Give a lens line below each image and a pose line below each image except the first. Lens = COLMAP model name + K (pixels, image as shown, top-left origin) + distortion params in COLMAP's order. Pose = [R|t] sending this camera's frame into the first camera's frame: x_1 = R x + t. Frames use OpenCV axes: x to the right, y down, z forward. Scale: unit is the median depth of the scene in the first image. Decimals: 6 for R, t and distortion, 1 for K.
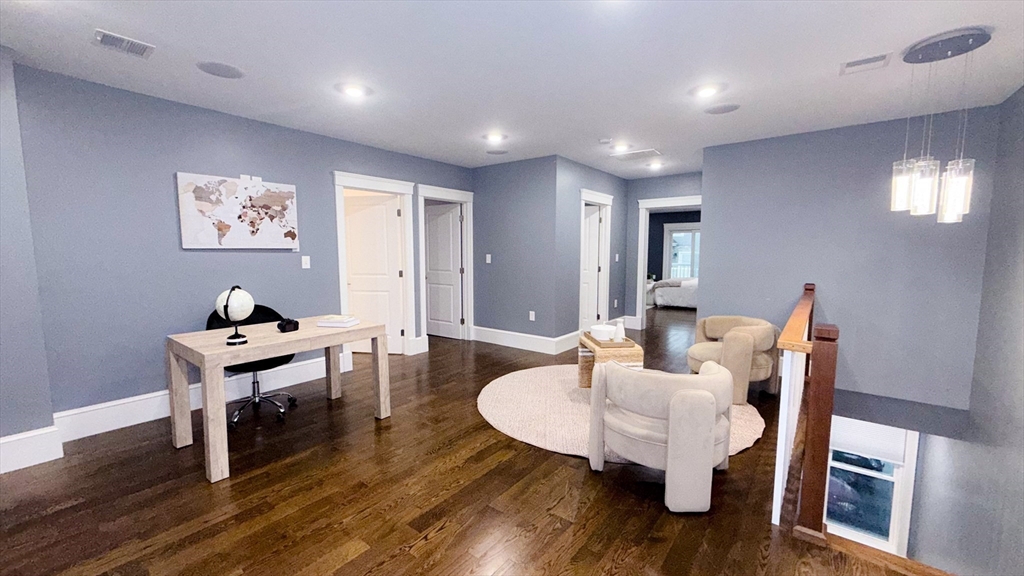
lens RADIAL K [[409.2, 0, 505.1], [0, 409.2, 286.1], [0, 0, 1]] dist [0.001275, -0.000282]
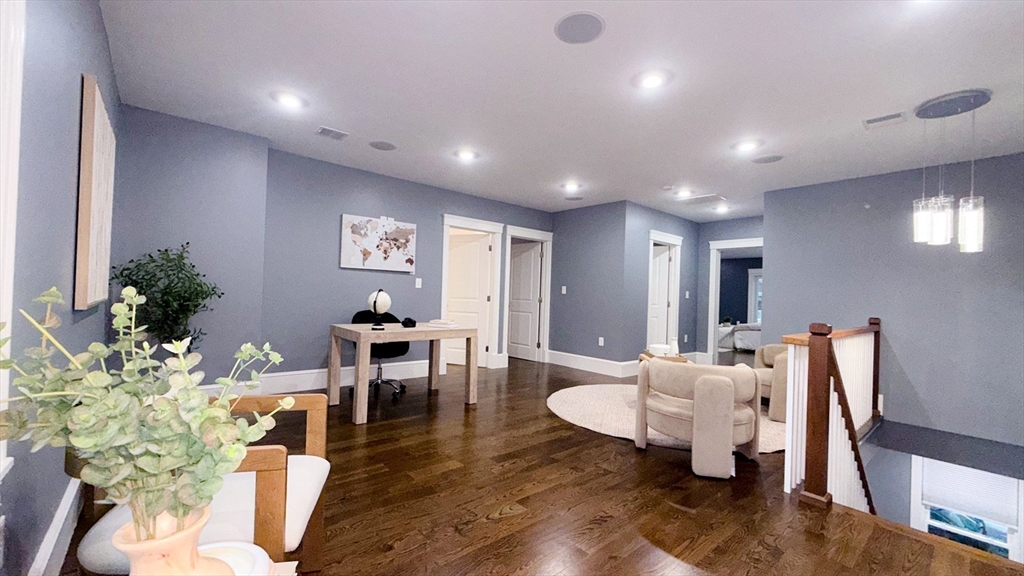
lens RADIAL K [[409.2, 0, 502.1], [0, 409.2, 287.8], [0, 0, 1]] dist [0.001275, -0.000282]
pose [[0.978389, 0.032776, -0.204160, 0.040418], [-0.054855, 0.993121, -0.103445, 0.093287], [0.199365, 0.112409, 0.973457, -0.245367]]
